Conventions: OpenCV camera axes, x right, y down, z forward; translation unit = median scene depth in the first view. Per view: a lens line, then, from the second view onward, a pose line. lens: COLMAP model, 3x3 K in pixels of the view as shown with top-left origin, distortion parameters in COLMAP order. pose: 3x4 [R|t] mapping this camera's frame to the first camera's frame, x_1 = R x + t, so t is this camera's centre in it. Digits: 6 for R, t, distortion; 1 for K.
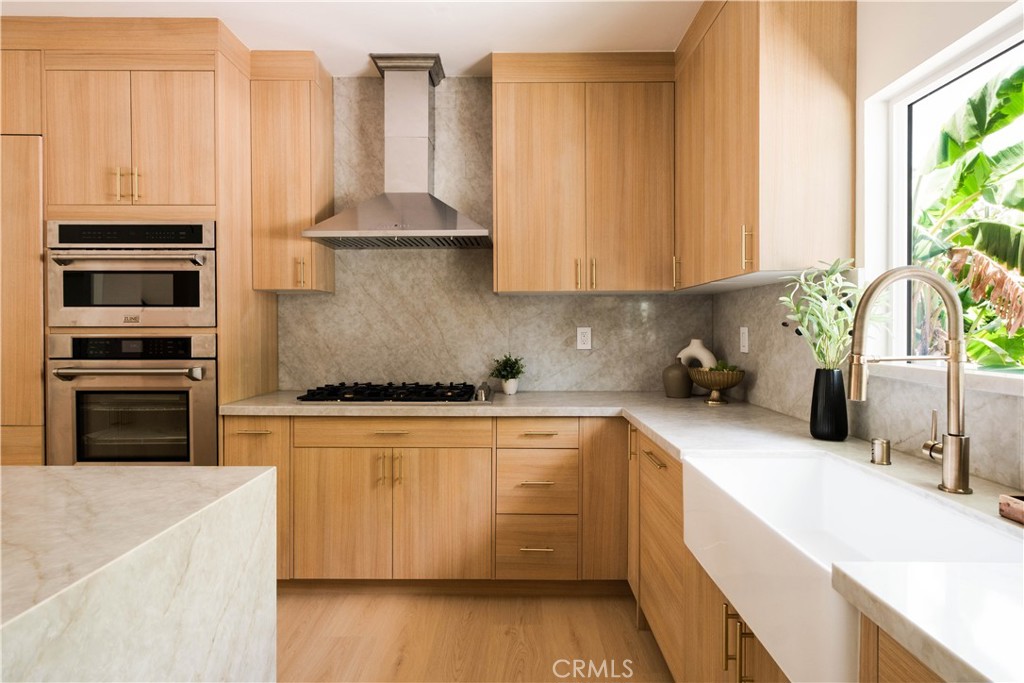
lens RADIAL K [[556.5, 0, 512.0], [0, 556.5, 341.5], [0, 0, 1]] dist [0.000693, -0.000057]
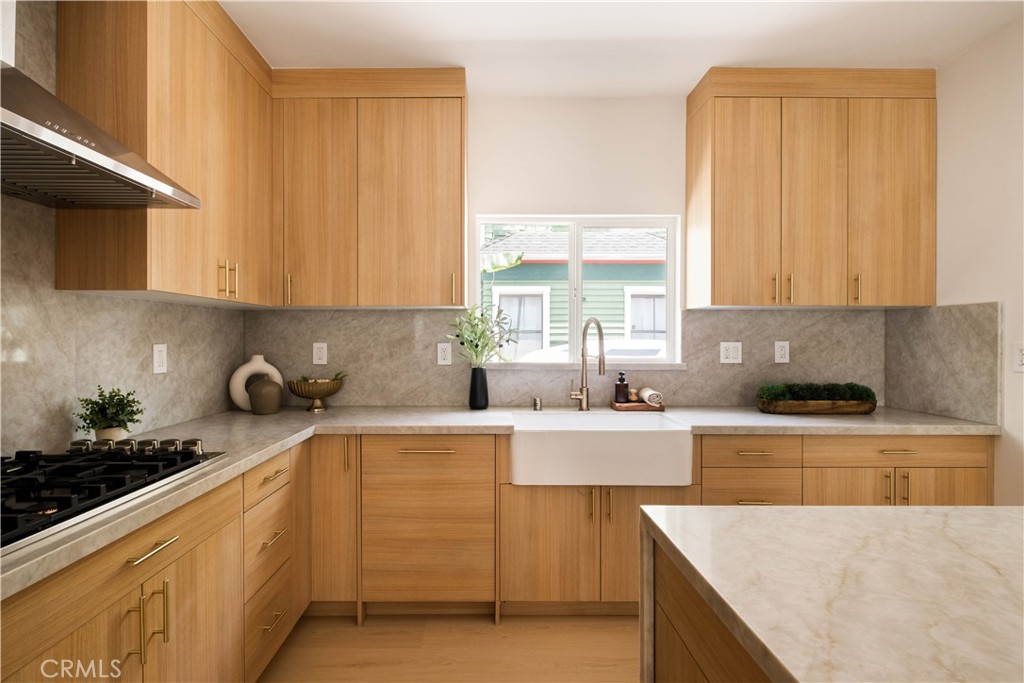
lens RADIAL K [[491.4, 0, 489.6], [0, 491.4, 343.1], [0, 0, 1]] dist [0.003099, 0.000238]
pose [[0.000119, -0.006164, 0.999981, -0.540526], [0.023987, 0.999693, 0.006160, -0.020318], [-0.999712, 0.023986, 0.000267, 0.552347]]
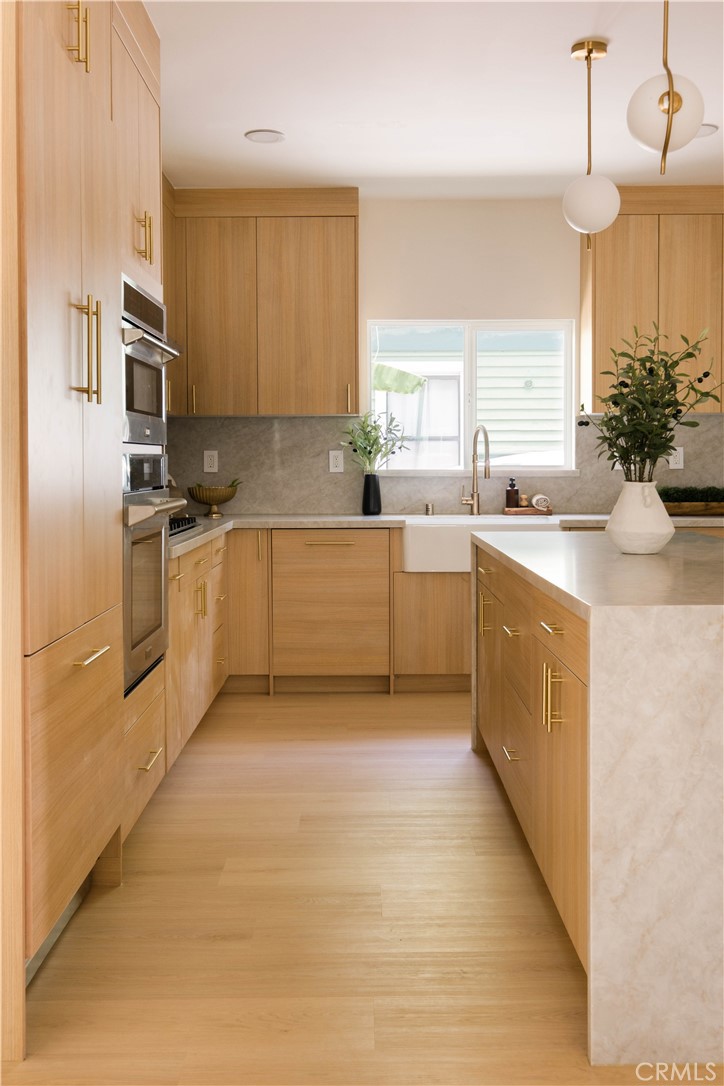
lens RADIAL K [[1121.3, 0, 367.2], [0, 1121.3, 506.7], [0, 0, 1]] dist [0.003556, 0.020644]
pose [[-0.007986, -0.042616, 0.999060, -1.682775], [0.028467, 0.998677, 0.042827, -0.000276], [-0.999563, 0.028782, -0.006762, 0.595921]]
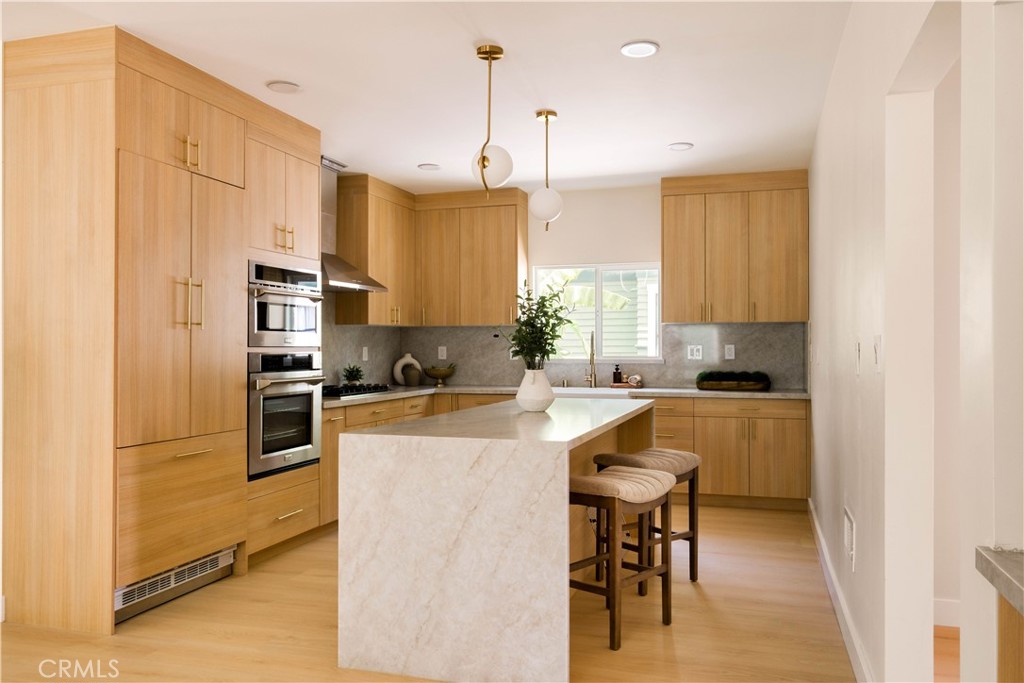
lens RADIAL K [[781.0, 0, 529.5], [0, 781.0, 356.8], [0, 0, 1]] dist [-0.003004, -0.001052]
pose [[0.277275, -0.013263, 0.960699, -1.853132], [0.025314, 0.999658, 0.006494, 0.000141], [-0.960457, 0.022518, 0.277516, -0.052091]]
